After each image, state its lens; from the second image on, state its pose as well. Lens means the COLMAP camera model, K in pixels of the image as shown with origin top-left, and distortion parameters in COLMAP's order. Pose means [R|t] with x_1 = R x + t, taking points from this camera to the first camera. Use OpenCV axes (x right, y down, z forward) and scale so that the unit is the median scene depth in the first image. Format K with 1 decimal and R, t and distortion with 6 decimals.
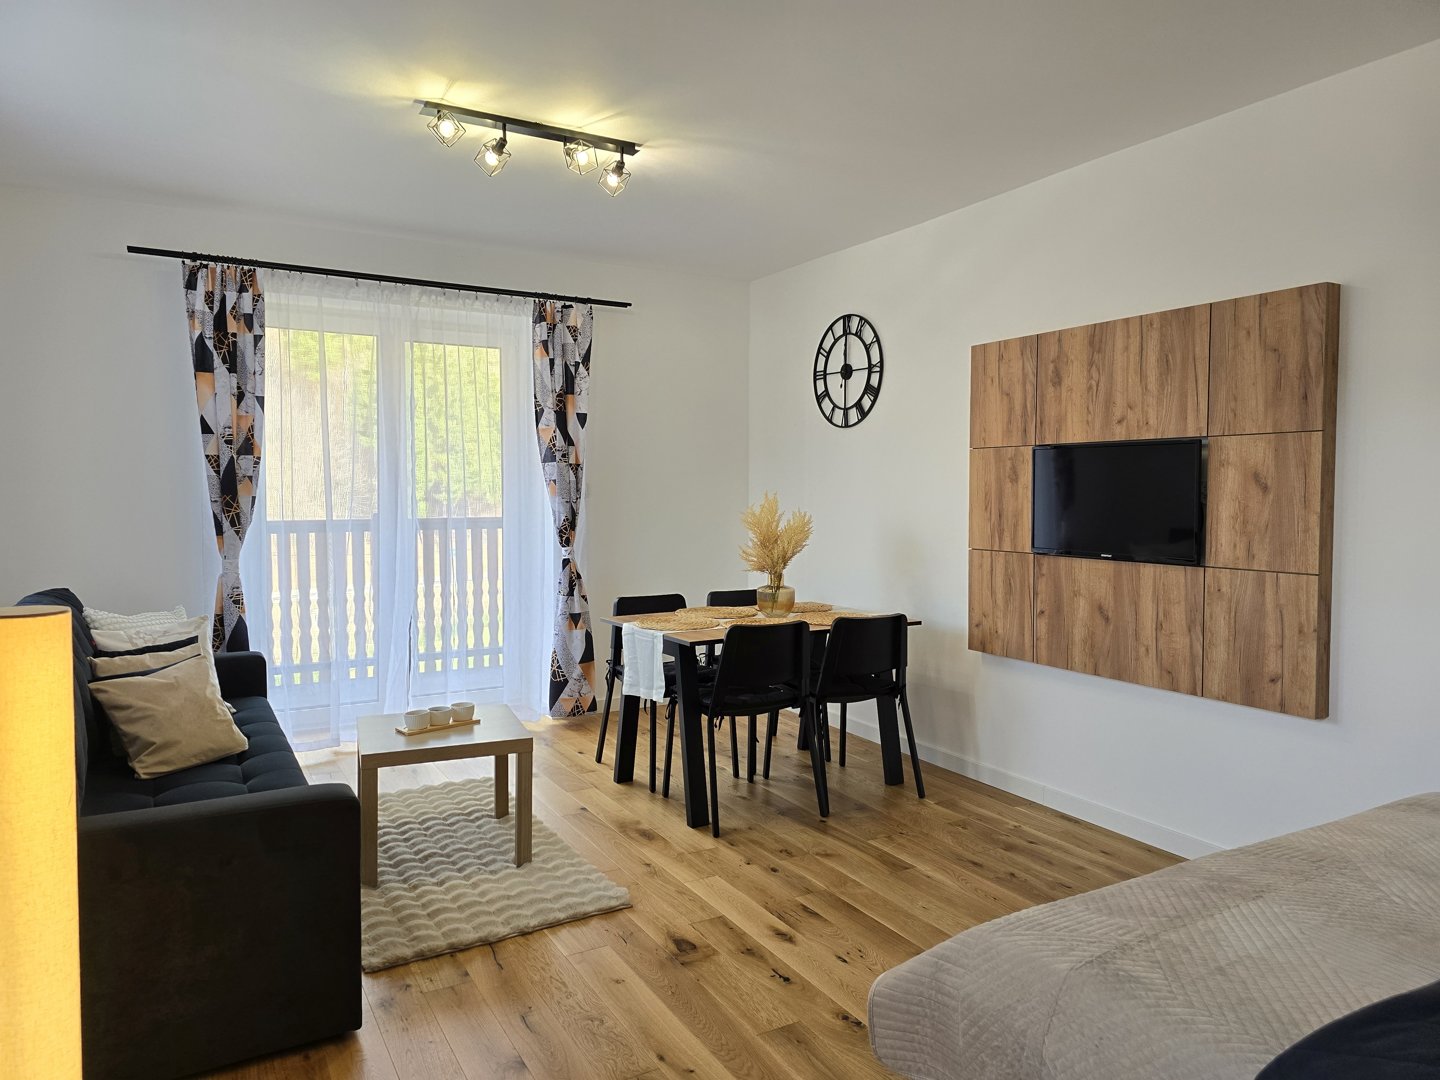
lens RADIAL K [[957.0, 0, 759.6], [0, 957.0, 541.1], [0, 0, 1]] dist [0.066993, -0.059323]
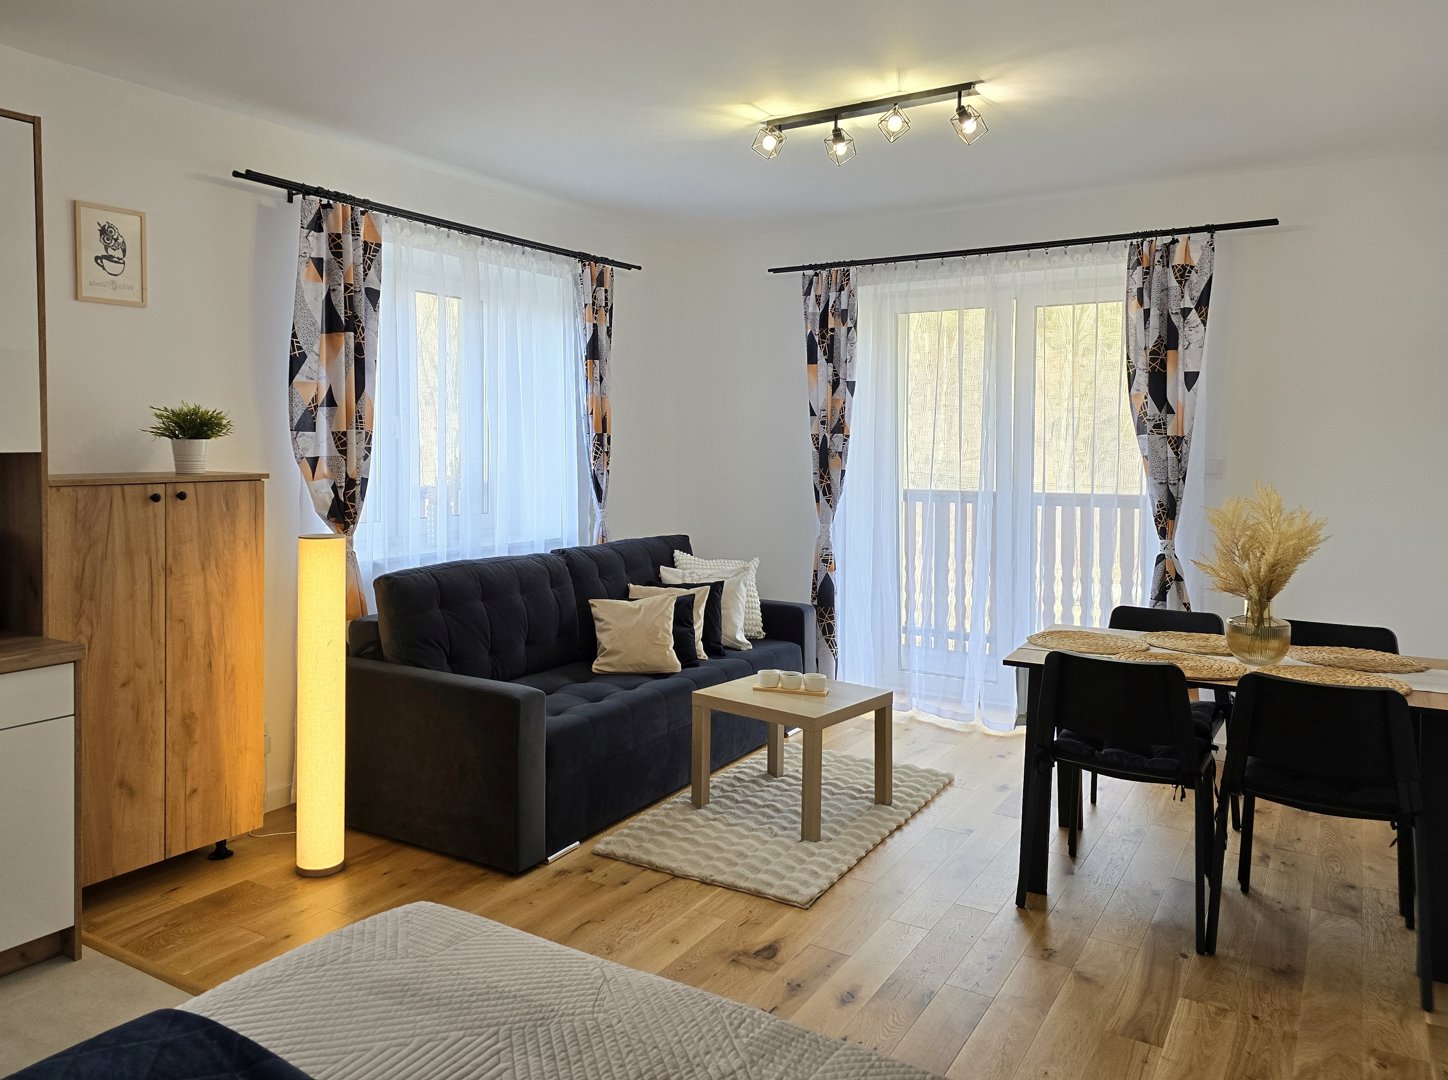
lens RADIAL K [[1114.9, 0, 702.7], [0, 1114.9, 489.6], [0, 0, 1]] dist [0.038425, -0.031934]
pose [[0.434678, 0.038641, -0.899757, 0.583959], [-0.055870, 0.998312, 0.015882, -0.035227], [0.898851, 0.043365, 0.436103, 0.293154]]
